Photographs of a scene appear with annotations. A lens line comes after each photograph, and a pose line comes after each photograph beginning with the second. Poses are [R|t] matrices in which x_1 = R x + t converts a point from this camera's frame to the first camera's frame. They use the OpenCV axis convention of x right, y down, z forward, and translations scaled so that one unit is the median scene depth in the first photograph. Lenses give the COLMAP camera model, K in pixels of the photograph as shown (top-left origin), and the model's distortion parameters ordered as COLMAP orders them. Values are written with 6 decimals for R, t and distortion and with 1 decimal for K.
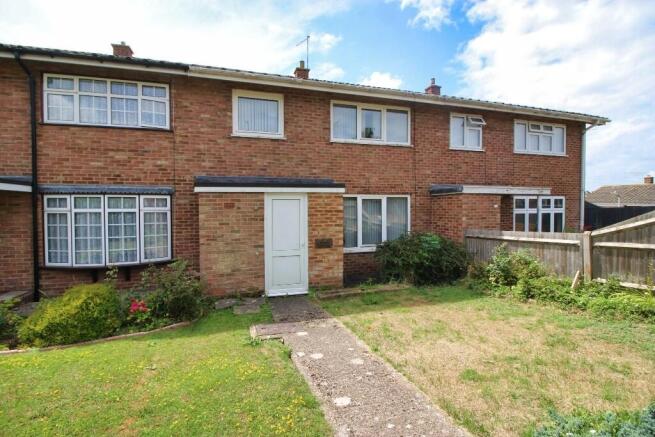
lens RADIAL K [[300.8, 0, 329.4], [0, 300.8, 219.0], [0, 0, 1]] dist [-0.013139, -0.006452]
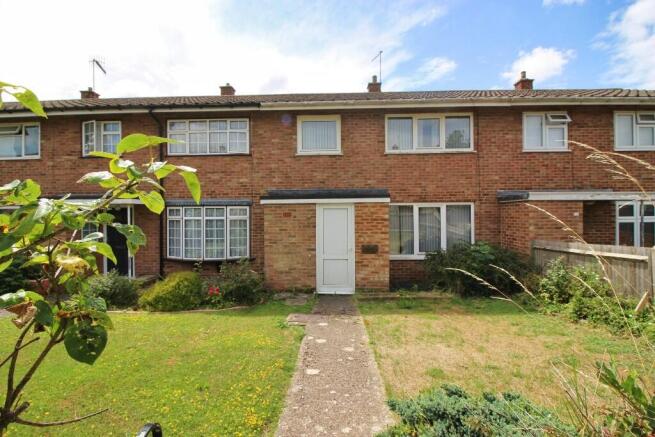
lens RADIAL K [[300.8, 0, 328.0], [0, 300.8, 219.1], [0, 0, 1]] dist [-0.013139, -0.006452]
pose [[0.943613, 0.004280, -0.331024, 0.202771], [-0.010830, 0.999780, -0.017946, -0.006423], [0.330874, 0.020520, 0.943452, -0.074931]]
